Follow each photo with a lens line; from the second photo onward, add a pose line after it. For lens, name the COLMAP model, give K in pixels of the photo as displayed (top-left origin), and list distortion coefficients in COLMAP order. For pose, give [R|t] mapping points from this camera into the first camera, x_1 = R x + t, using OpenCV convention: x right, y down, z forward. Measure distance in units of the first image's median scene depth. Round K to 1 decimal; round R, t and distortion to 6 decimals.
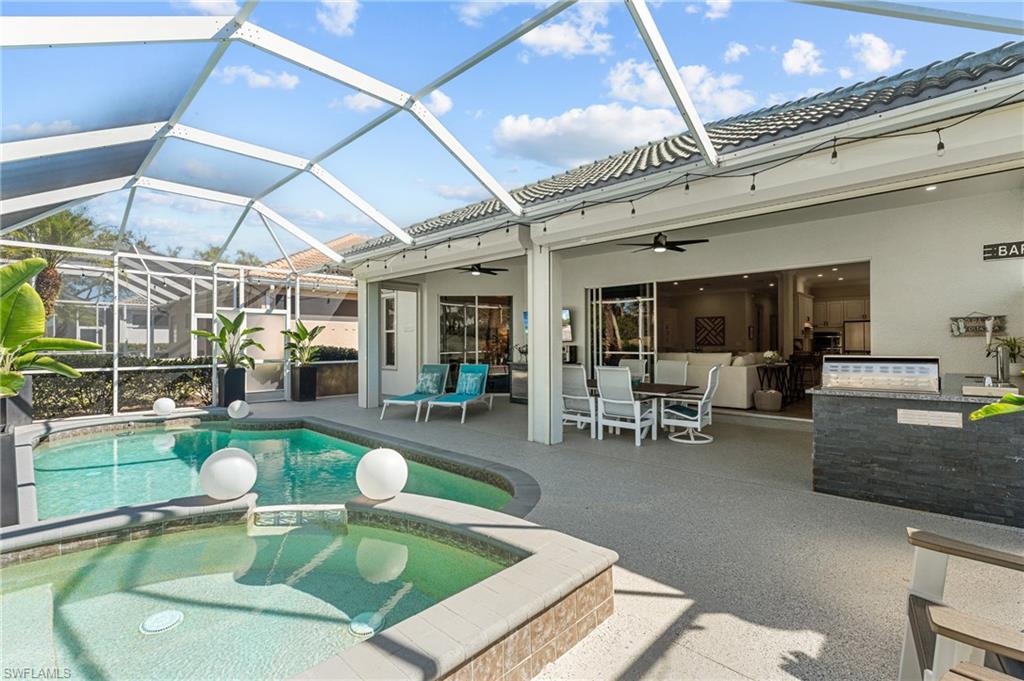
lens RADIAL K [[456.3, 0, 513.5], [0, 456.3, 335.5], [0, 0, 1]] dist [-0.001538, -0.000252]
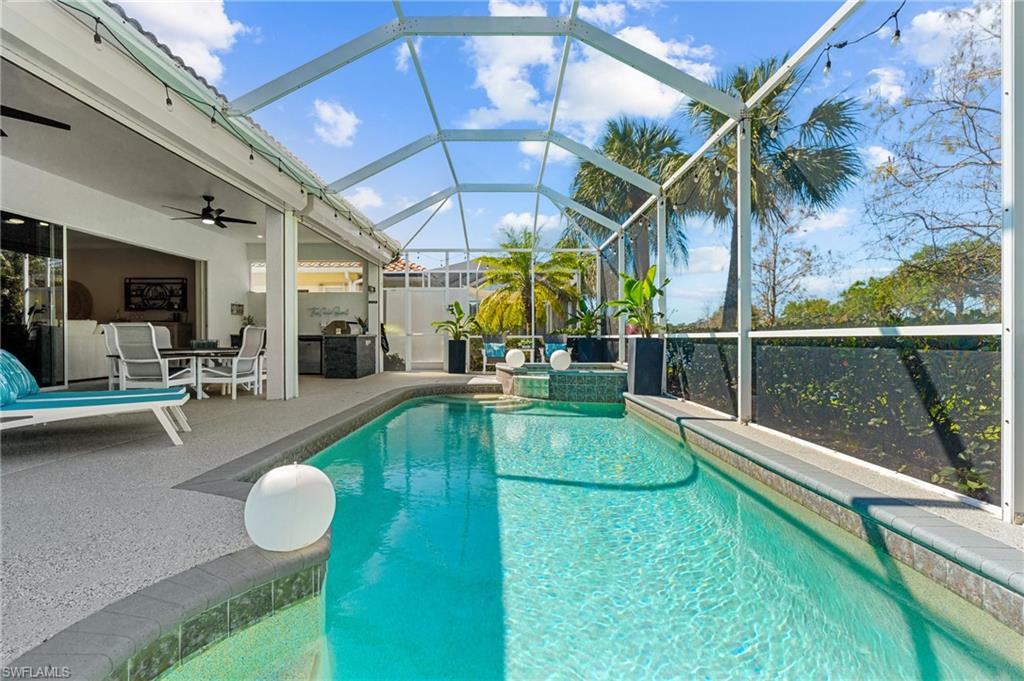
lens RADIAL K [[464.5, 0, 509.2], [0, 464.5, 339.8], [0, 0, 1]] dist [-0.000715, 0.000264]
pose [[-0.692107, 0.000327, 0.721795, -0.672975], [-0.006855, 0.999952, -0.007026, 0.065294], [-0.721762, -0.009811, -0.692072, 0.892678]]
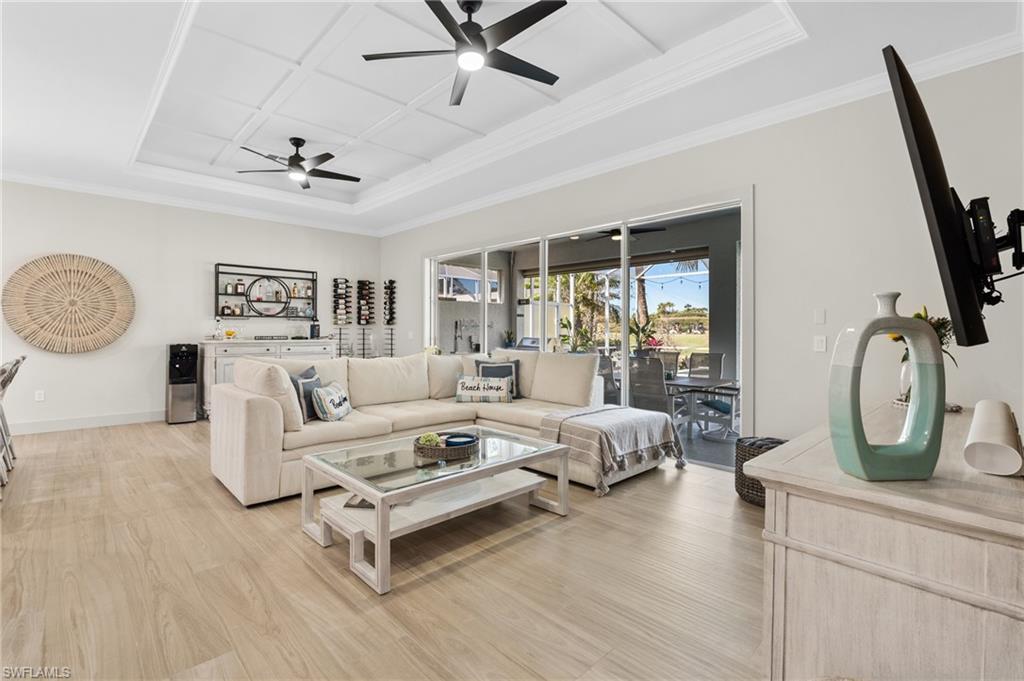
lens RADIAL K [[472.9, 0, 507.5], [0, 472.9, 331.2], [0, 0, 1]] dist [-0.001917, -0.000002]
pose [[-0.998270, -0.001425, 0.058772, 0.357442], [-0.002224, 0.999906, -0.013531, 0.017635], [-0.058747, -0.013639, -0.998180, 1.448710]]
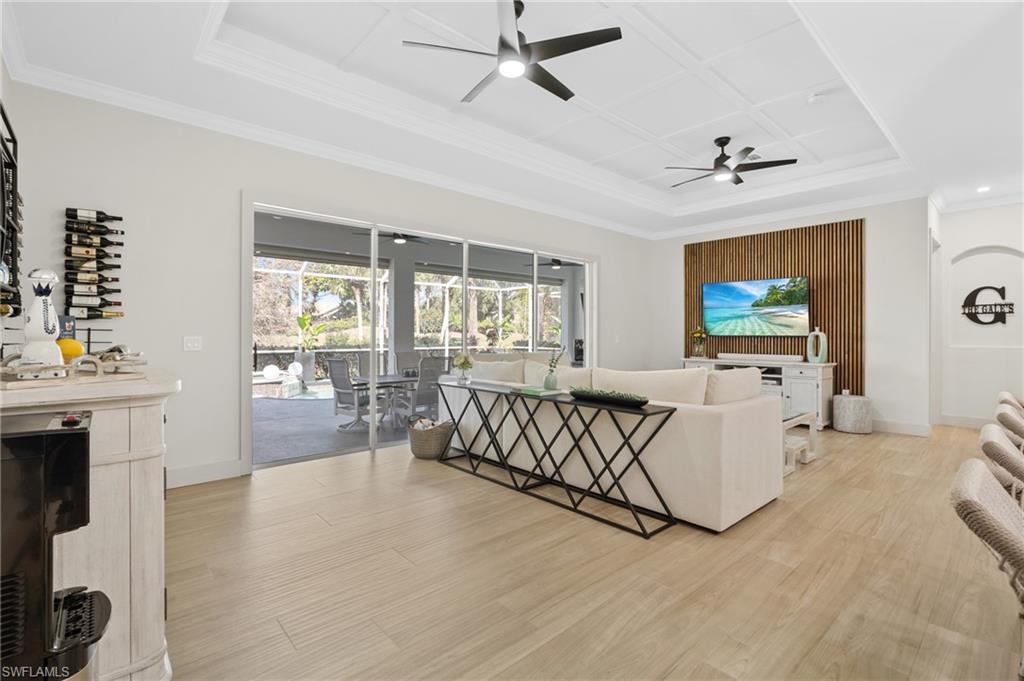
lens RADIAL K [[467.9, 0, 514.1], [0, 467.9, 333.2], [0, 0, 1]] dist [-0.008834, 0.000443]
pose [[-0.076529, 0.002238, -0.997065, 0.941204], [0.013607, 0.999907, 0.001200, 0.008873], [0.996975, -0.013475, -0.076552, 0.944780]]
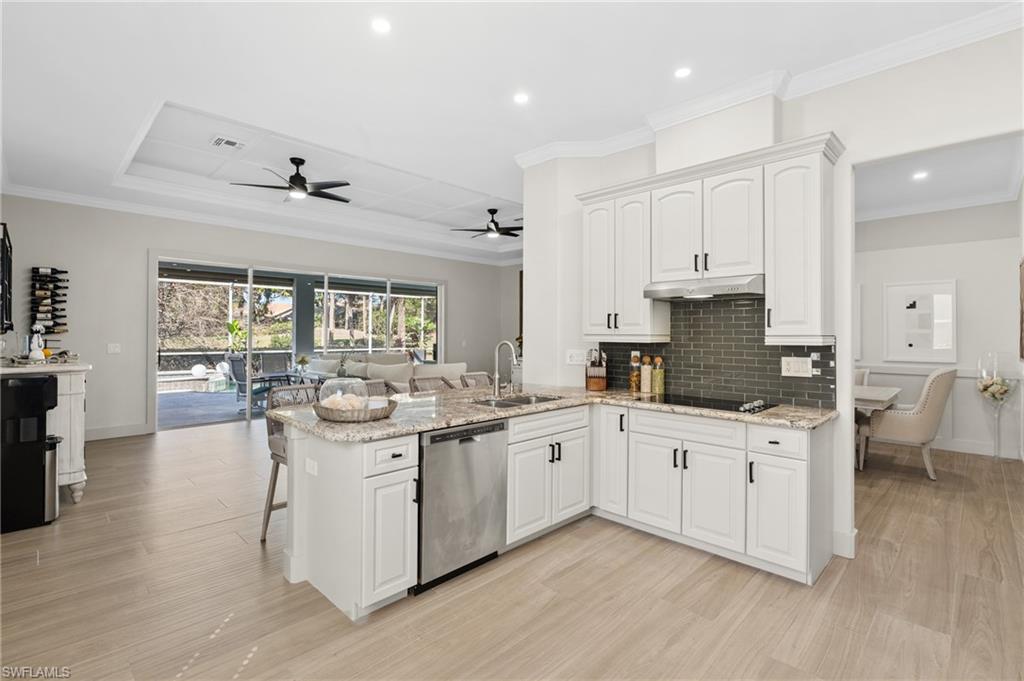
lens RADIAL K [[472.9, 0, 507.5], [0, 472.9, 331.2], [0, 0, 1]] dist [-0.001917, -0.000002]
pose [[-0.023734, -0.003616, -0.999712, 1.171180], [0.010977, 0.999932, -0.003877, 0.000031], [0.999658, -0.011066, -0.023693, 1.168249]]
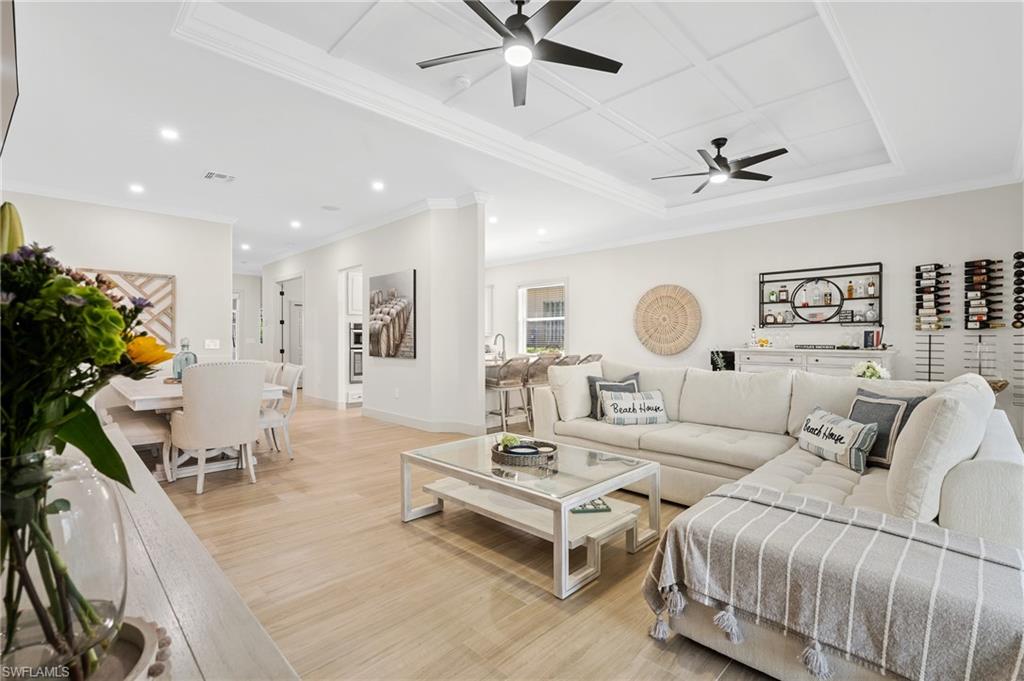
lens RADIAL K [[464.5, 0, 509.2], [0, 464.5, 339.8], [0, 0, 1]] dist [-0.000715, 0.000264]
pose [[0.036683, -0.001617, 0.999326, 0.108000], [-0.015403, 0.999879, 0.002183, 0.014294], [-0.999208, -0.015472, 0.036654, 1.134325]]
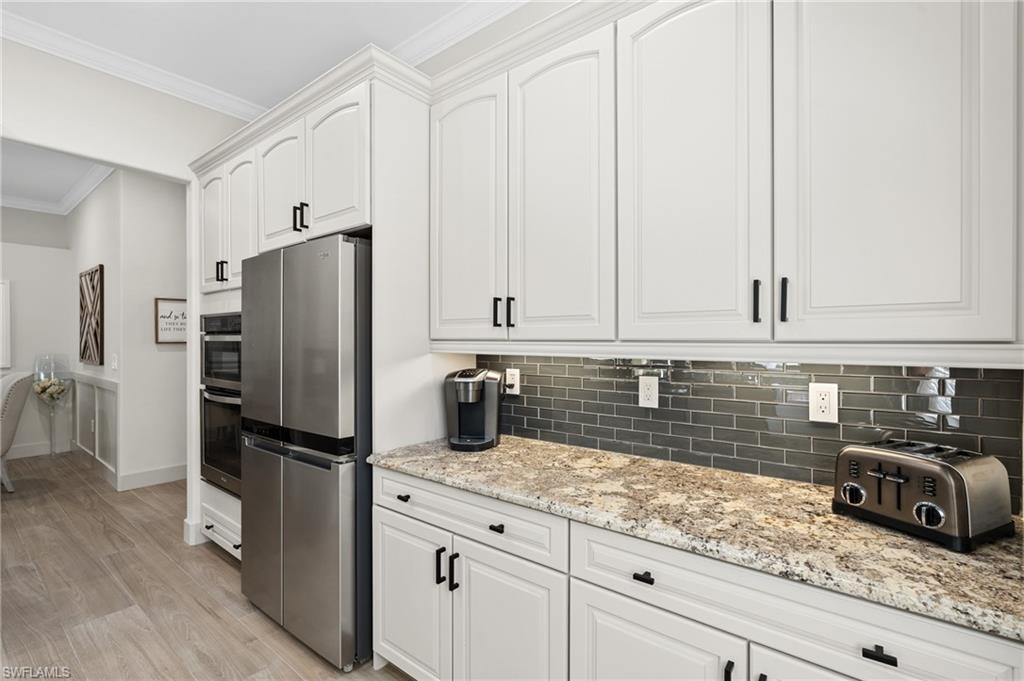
lens RADIAL K [[464.5, 0, 509.2], [0, 464.5, 339.8], [0, 0, 1]] dist [-0.000715, 0.000264]
pose [[0.996203, 0.003237, 0.086998, 1.135575], [-0.004374, 0.999908, 0.012873, 0.000352], [-0.086948, -0.013204, 0.996125, 1.128302]]
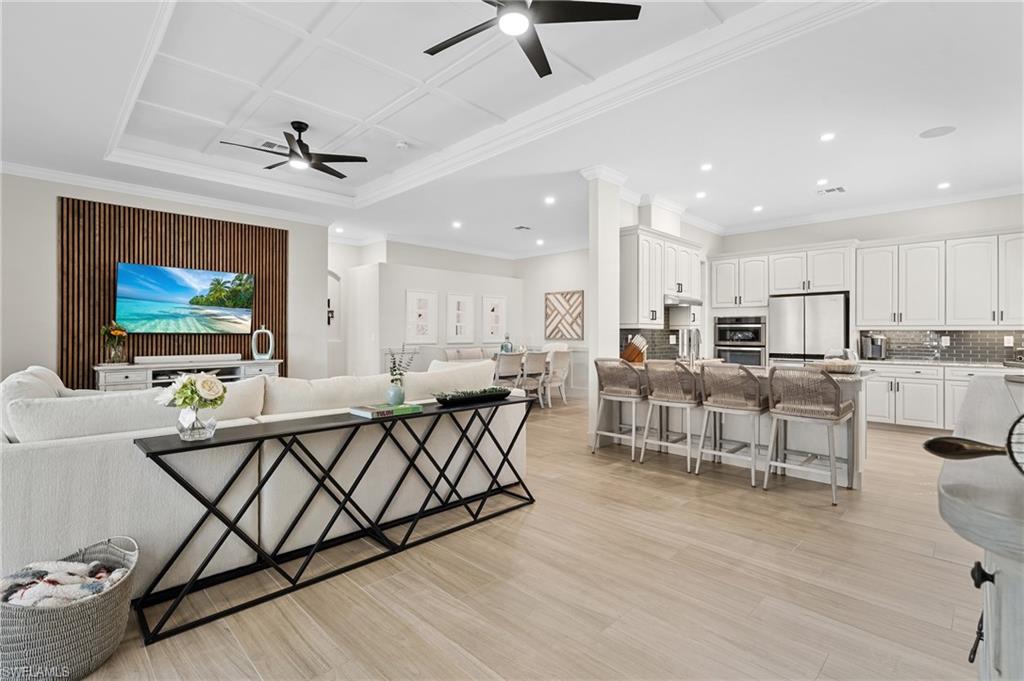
lens RADIAL K [[472.9, 0, 507.5], [0, 472.9, 331.2], [0, 0, 1]] dist [-0.001917, -0.000002]
pose [[0.999339, 0.005435, -0.035935, 0.636014], [-0.005047, 0.999928, 0.010866, 0.006190], [0.035991, -0.010678, 0.999295, 0.648200]]
